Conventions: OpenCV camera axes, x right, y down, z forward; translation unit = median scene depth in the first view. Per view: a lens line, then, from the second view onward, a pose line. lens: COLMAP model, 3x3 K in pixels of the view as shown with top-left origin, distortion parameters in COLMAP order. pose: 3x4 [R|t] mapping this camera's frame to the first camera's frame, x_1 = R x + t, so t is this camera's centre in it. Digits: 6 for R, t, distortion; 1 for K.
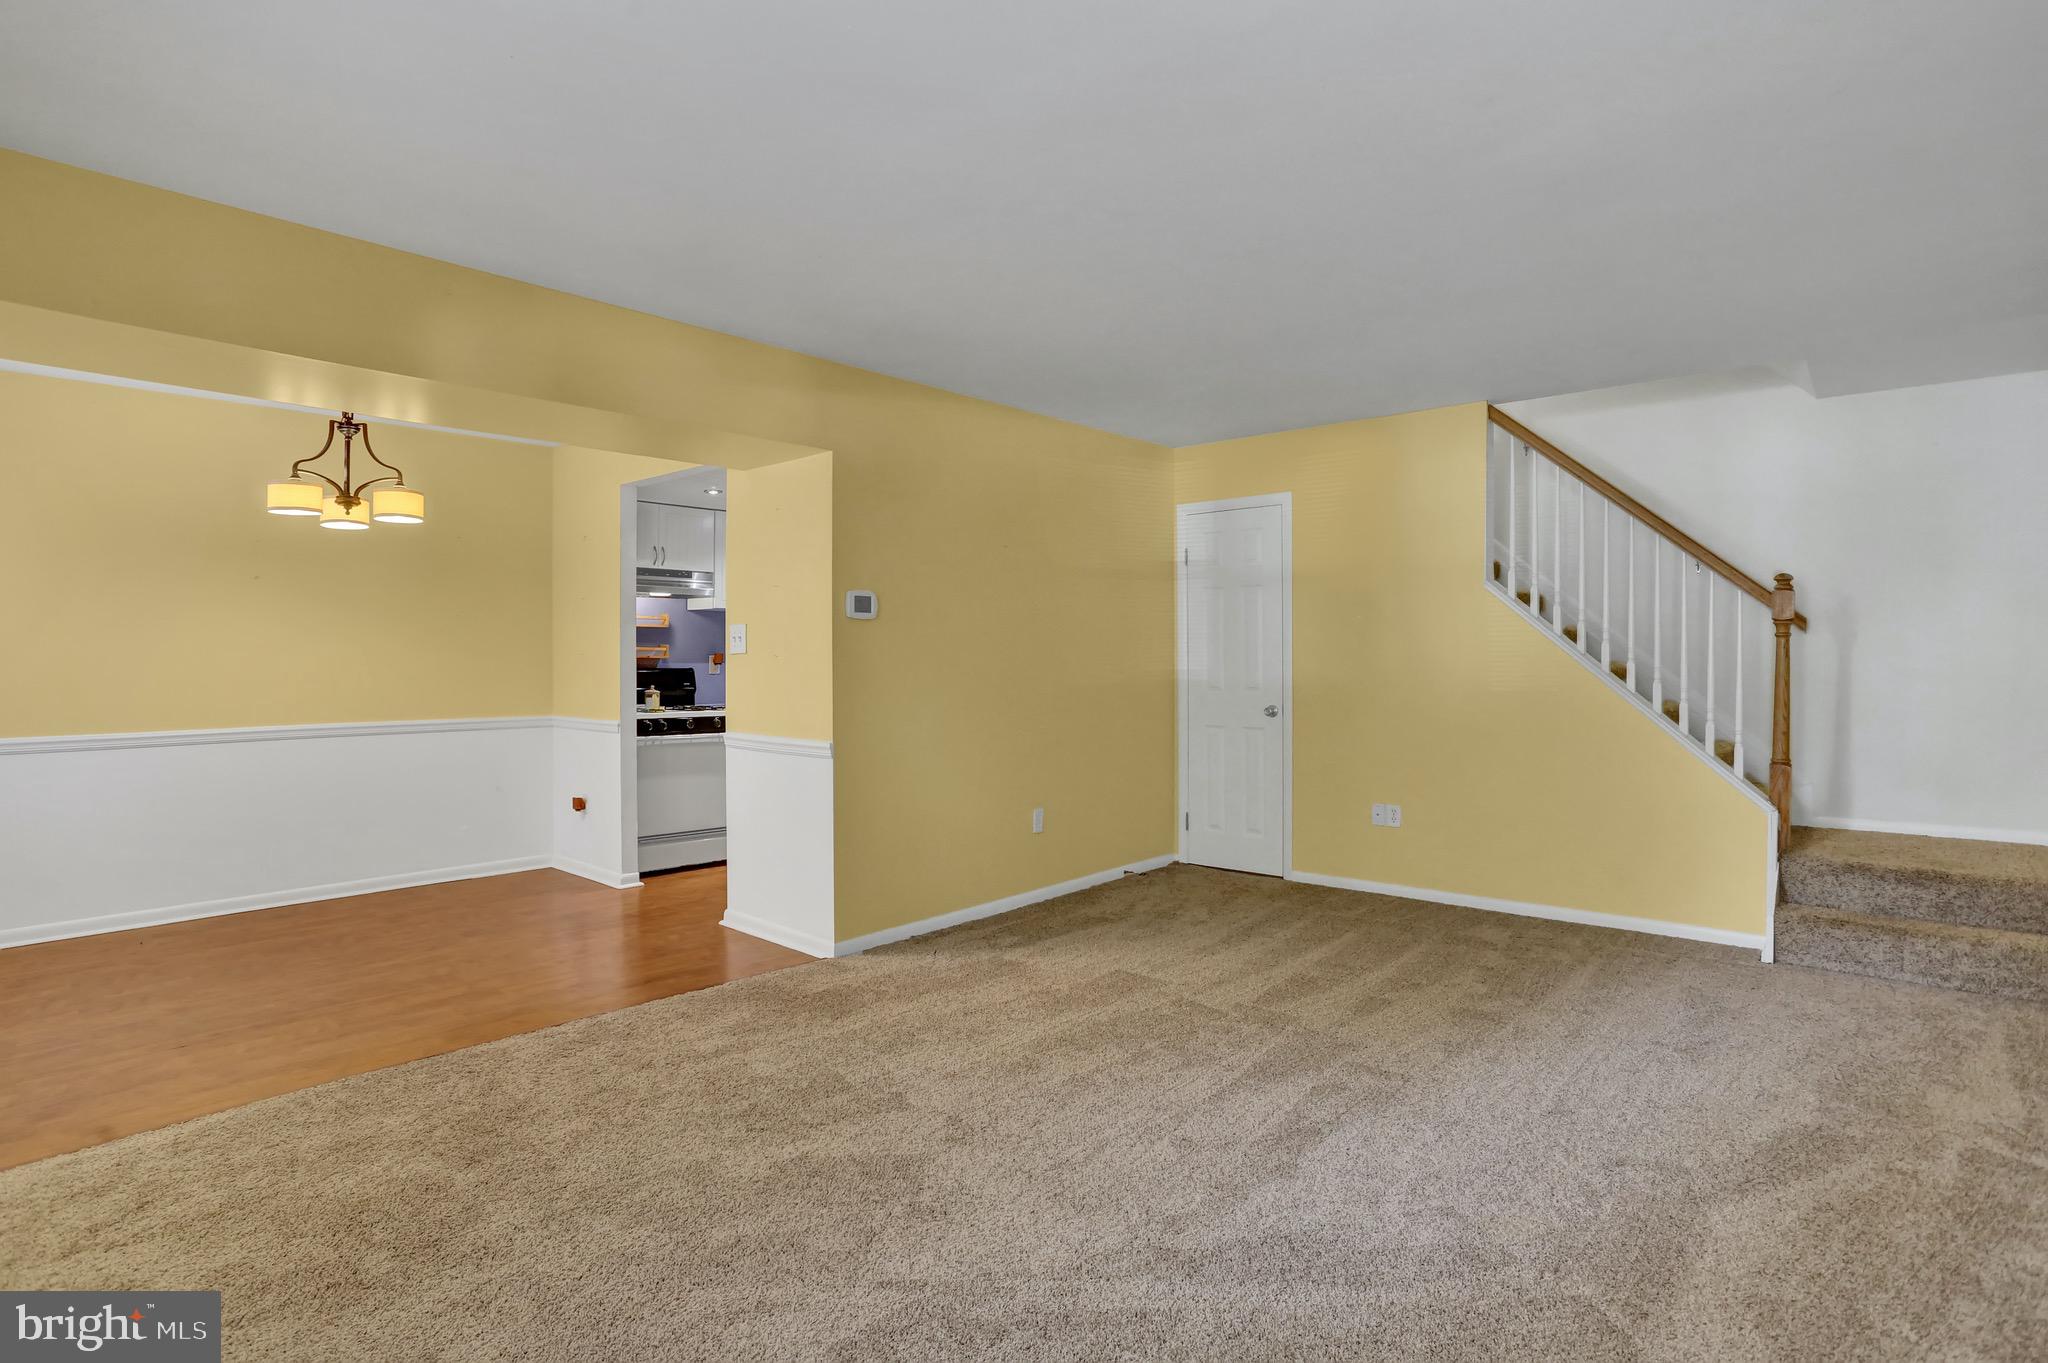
lens RADIAL K [[1037.2, 0, 1039.1], [0, 1037.2, 664.5], [0, 0, 1]] dist [-0.058314, 0.022075]
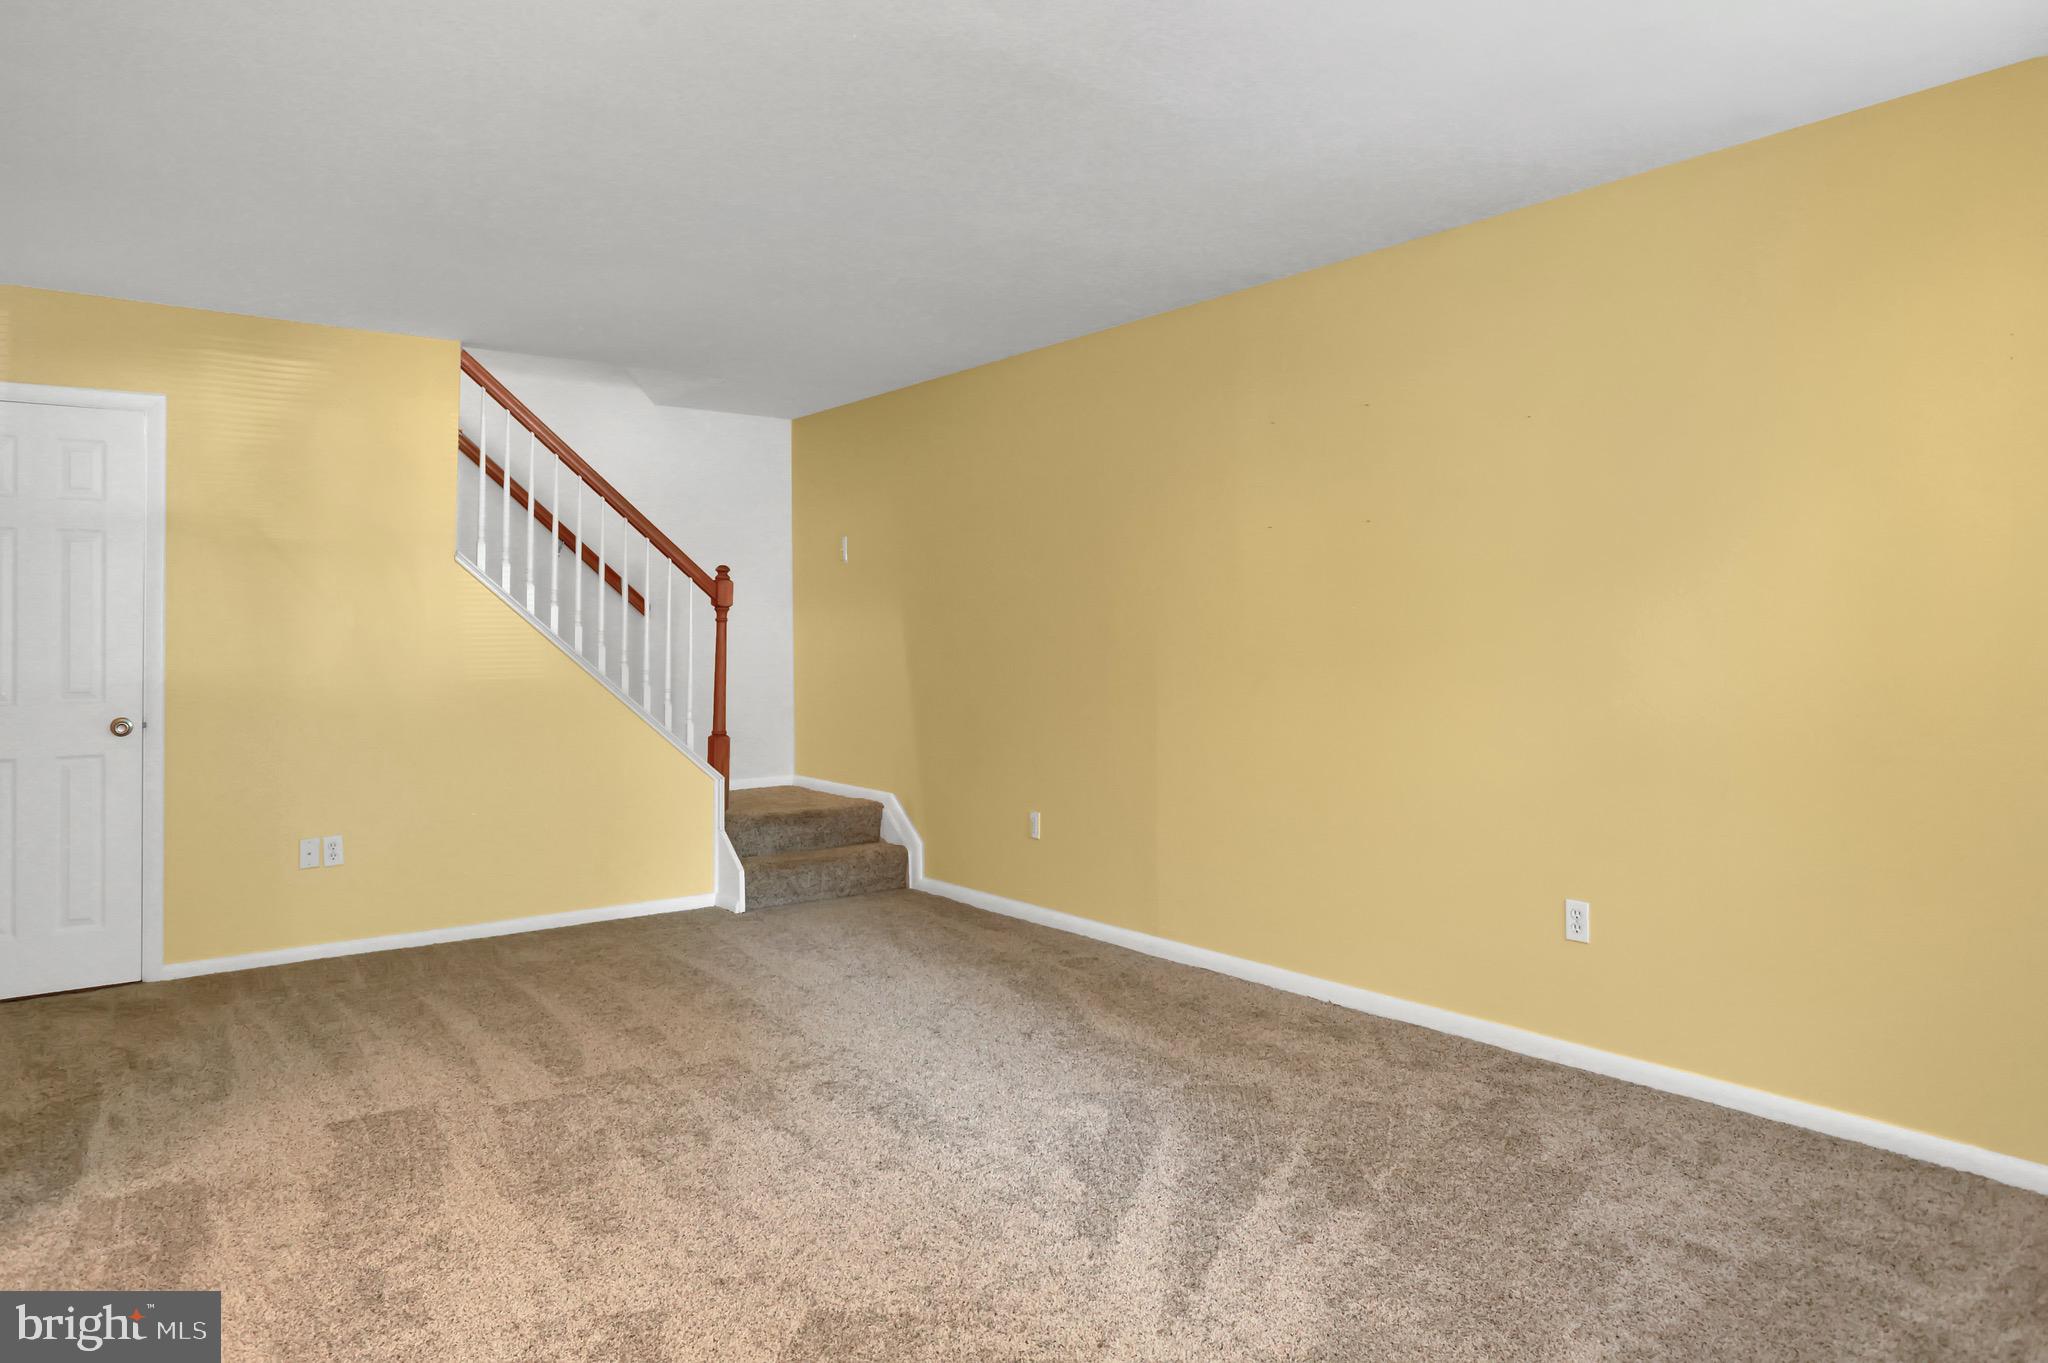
lens RADIAL K [[1303.4, 0, 1009.2], [0, 1303.4, 643.4], [0, 0, 1]] dist [-0.045466, 0.027412]
pose [[0.196440, -0.006057, 0.980497, -0.490912], [0.009466, 0.999946, 0.004281, -0.006163], [-0.980470, 0.008440, 0.196487, 0.321569]]
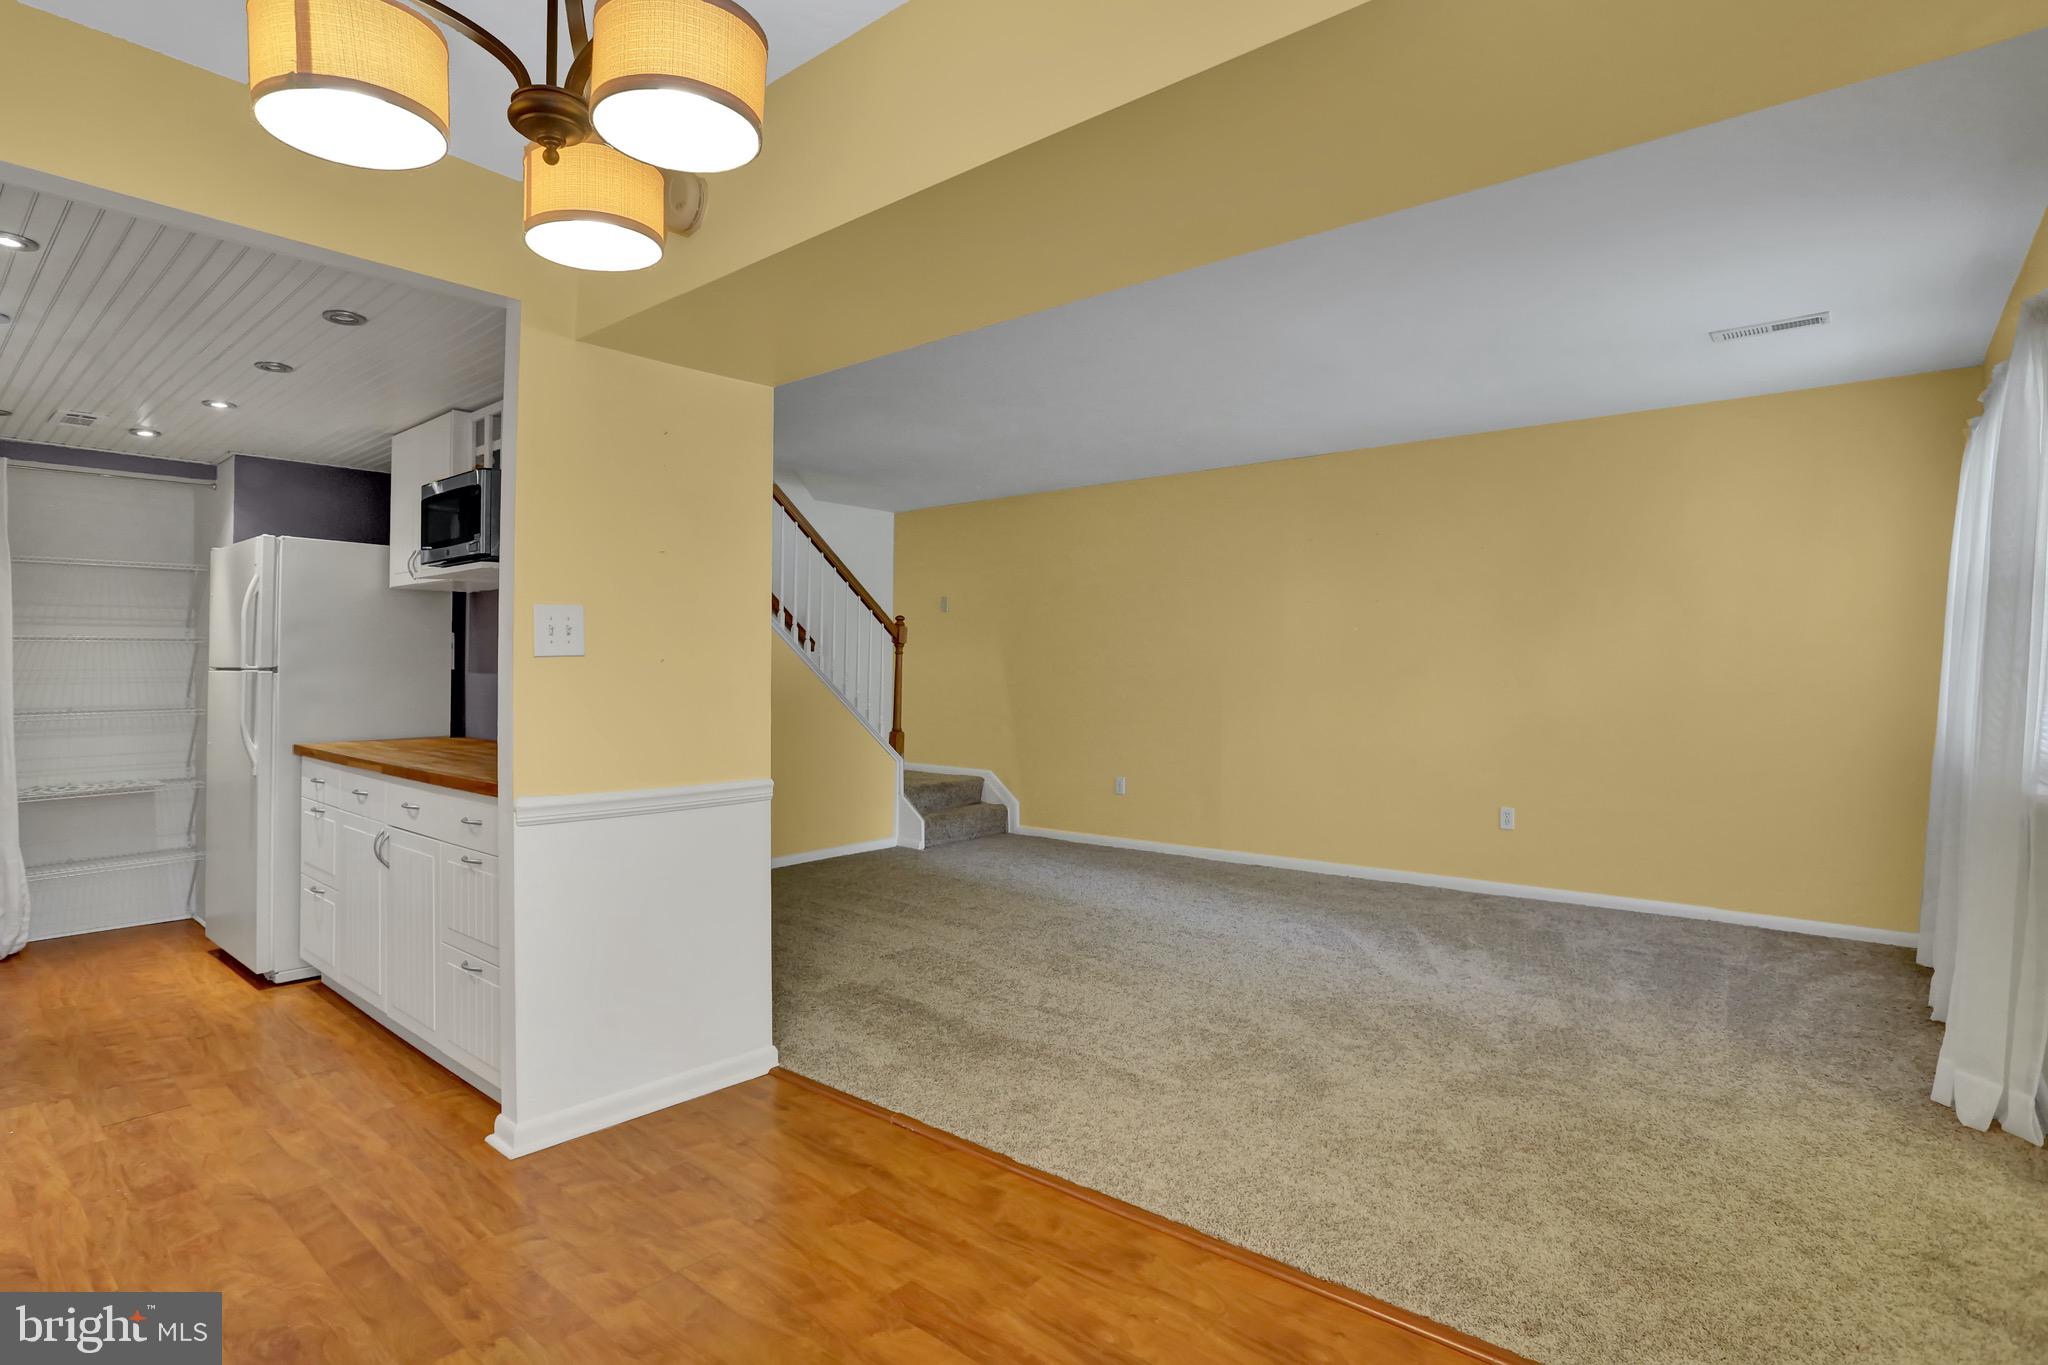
lens RADIAL K [[1037.2, 0, 1014.2], [0, 1037.2, 663.6], [0, 0, 1]] dist [-0.058314, 0.022075]
pose [[-0.032669, 0.005255, 0.999452, -0.780290], [-0.000171, 0.999986, -0.005263, -0.003724], [-0.999466, -0.000342, -0.032668, 0.695082]]
